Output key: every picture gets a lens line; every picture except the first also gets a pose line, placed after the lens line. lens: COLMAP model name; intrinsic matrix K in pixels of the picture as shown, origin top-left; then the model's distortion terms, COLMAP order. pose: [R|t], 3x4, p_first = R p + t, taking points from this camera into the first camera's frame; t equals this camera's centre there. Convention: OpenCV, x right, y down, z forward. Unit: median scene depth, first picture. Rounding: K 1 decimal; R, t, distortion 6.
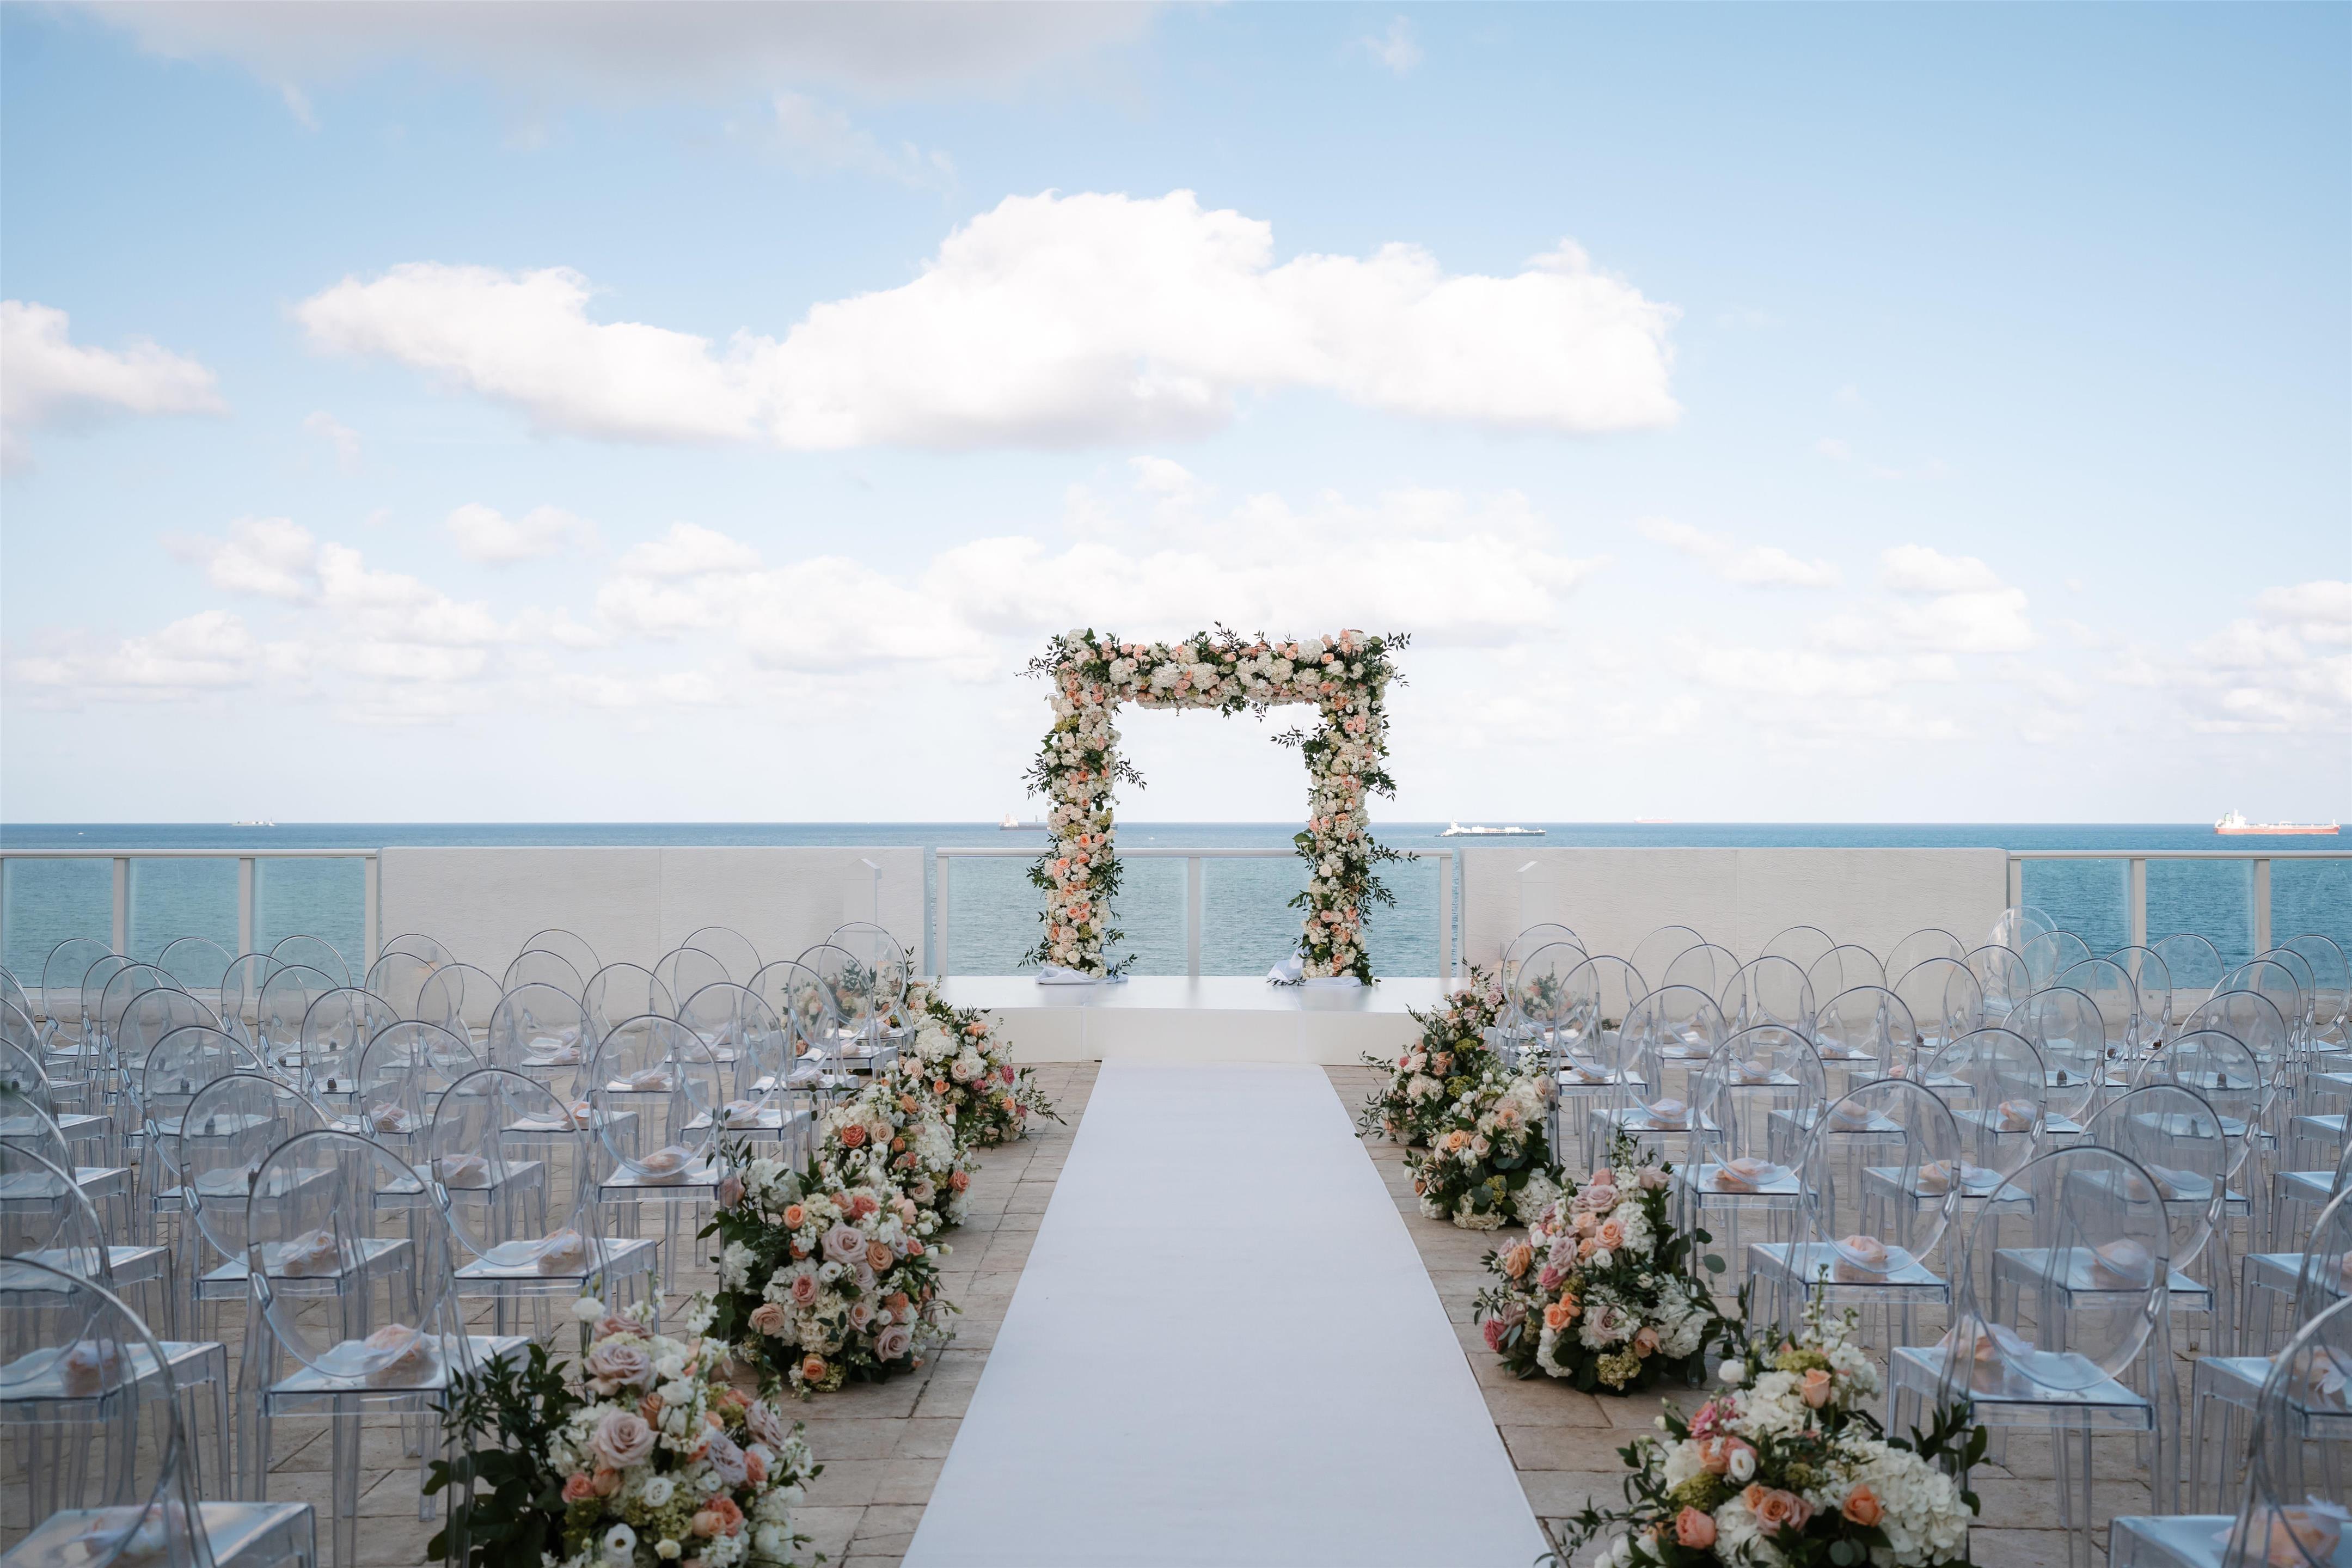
lens RADIAL K [[2596.4, 0, 1176.0], [0, 2596.4, 784.0], [0, 0, 1]] dist [0.117497, 0.018918]
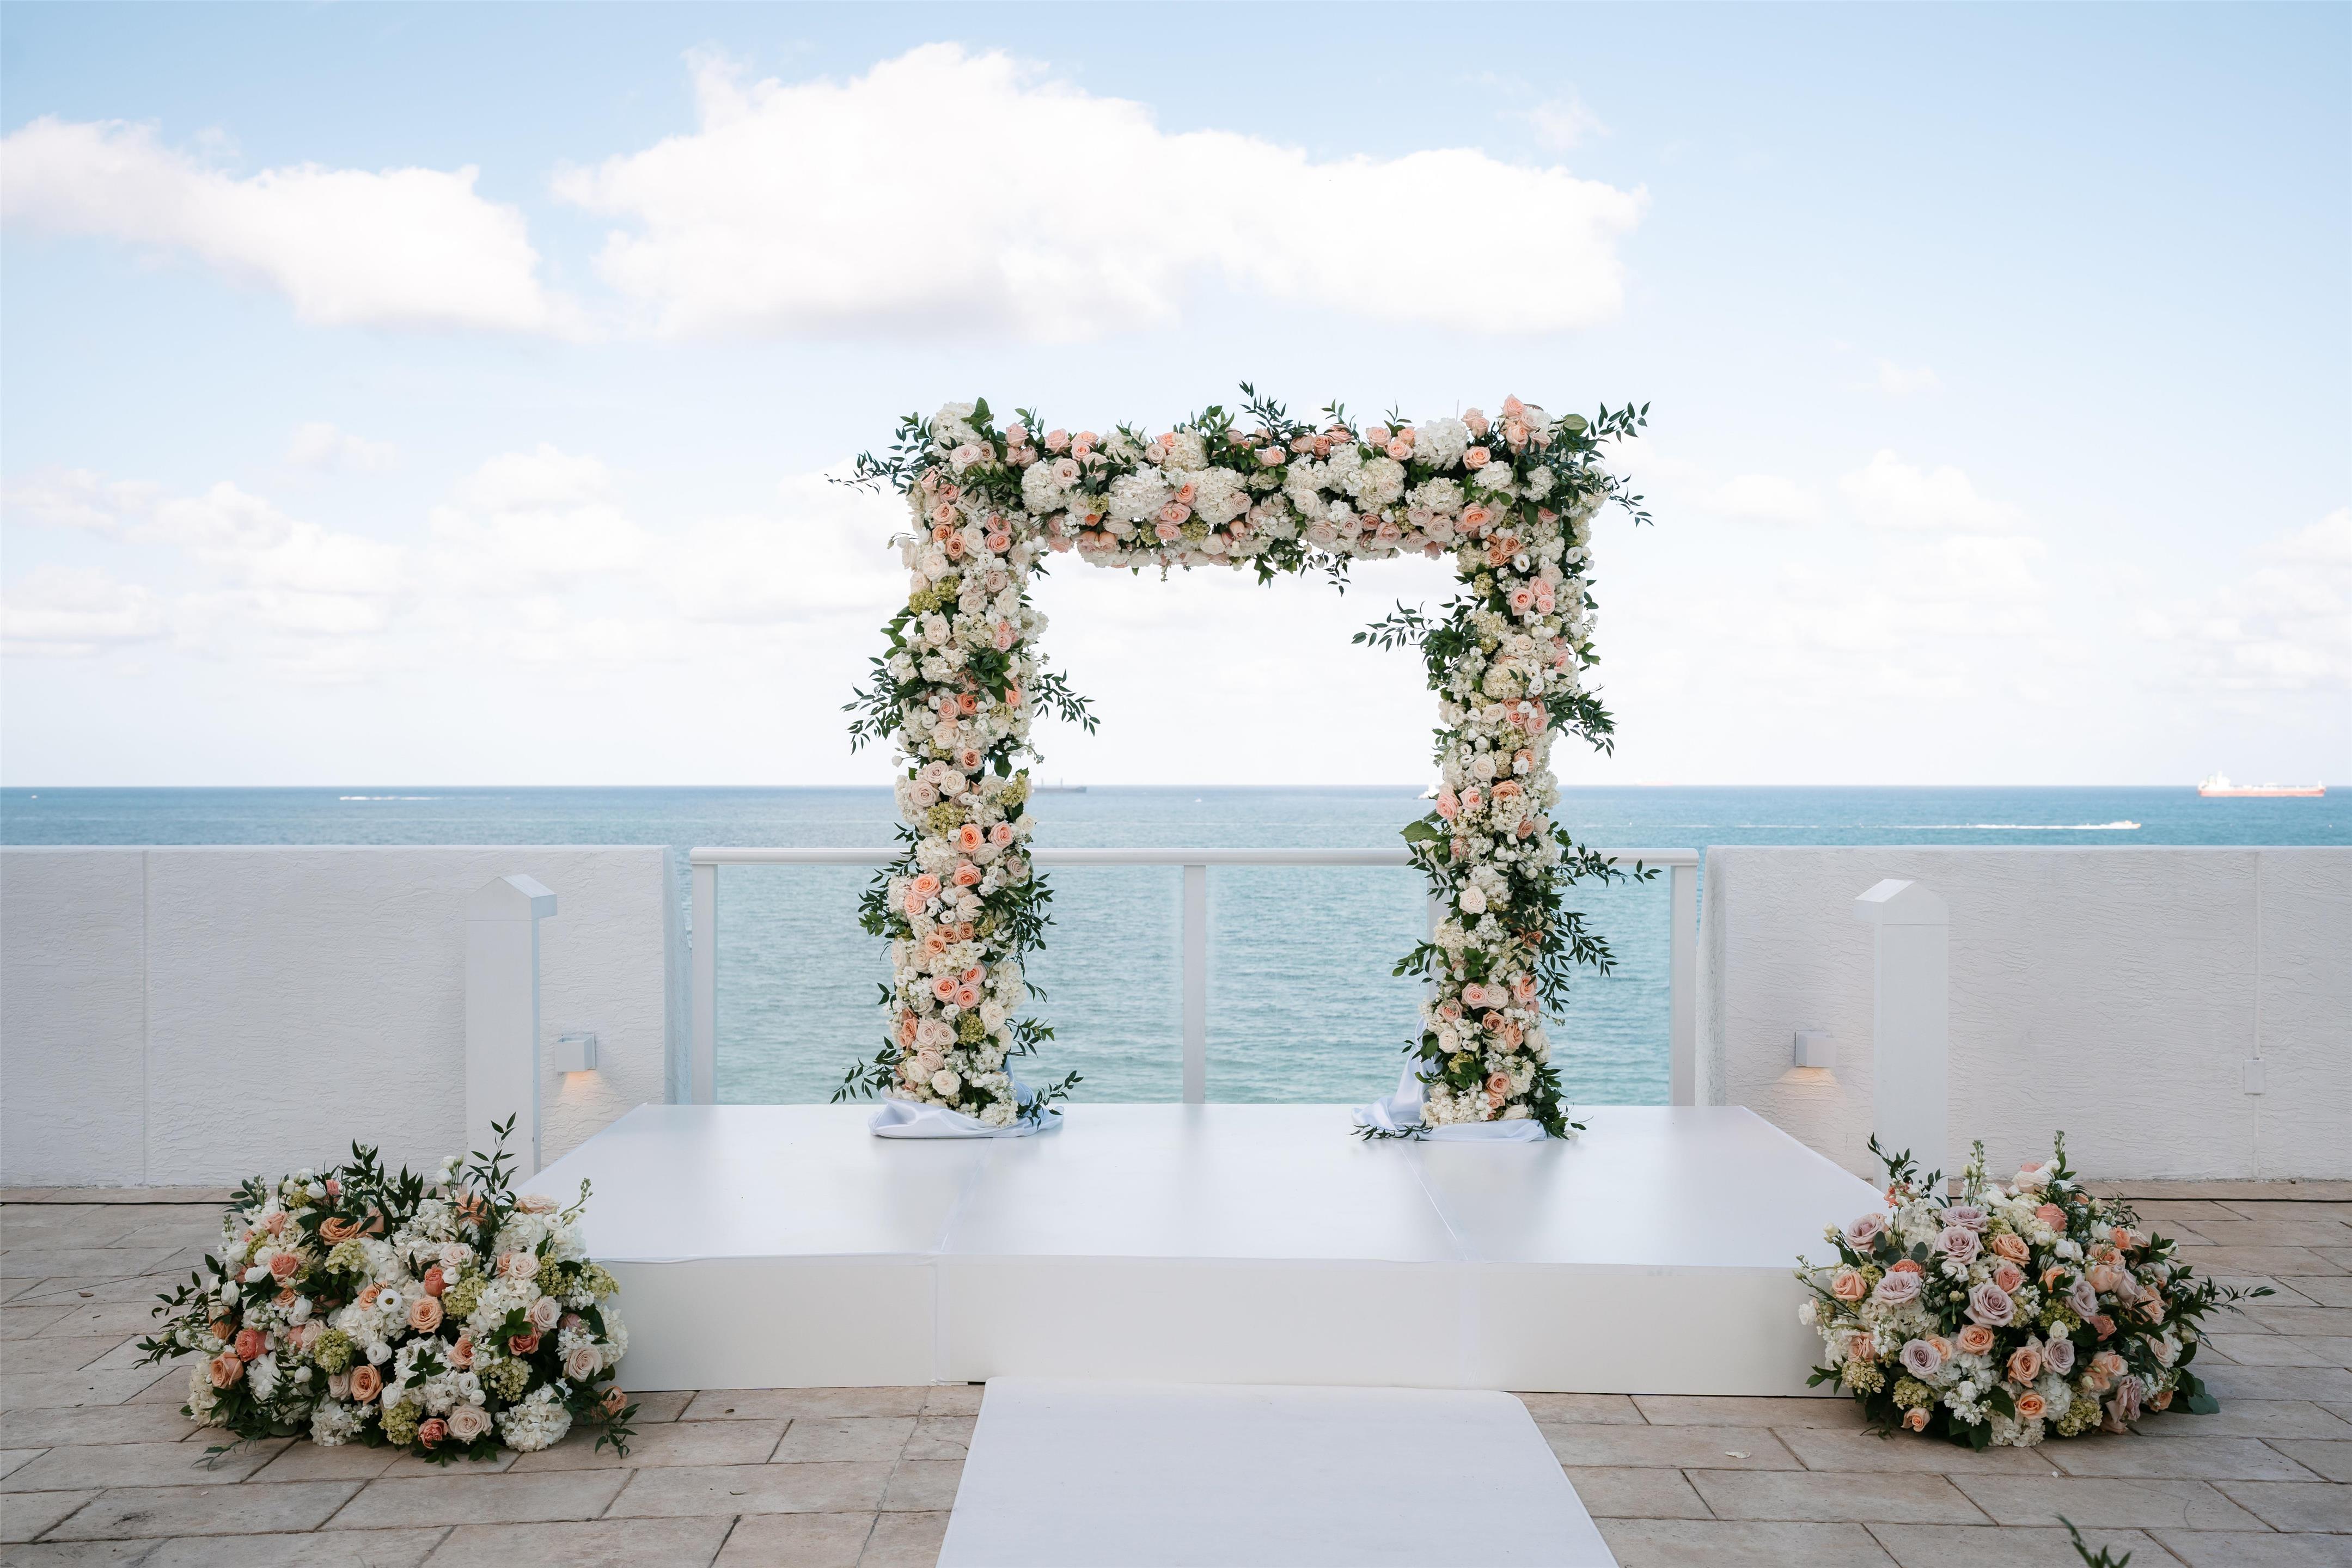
lens RADIAL K [[2596.1, 0, 1176.0], [0, 2596.1, 784.0], [0, 0, 1]] dist [0.117497, 0.018918]
pose [[0.999936, -0.000829, 0.011275, -0.002555], [0.000669, 0.999899, 0.014199, 0.004968], [-0.011286, -0.014191, 0.999836, 0.517884]]
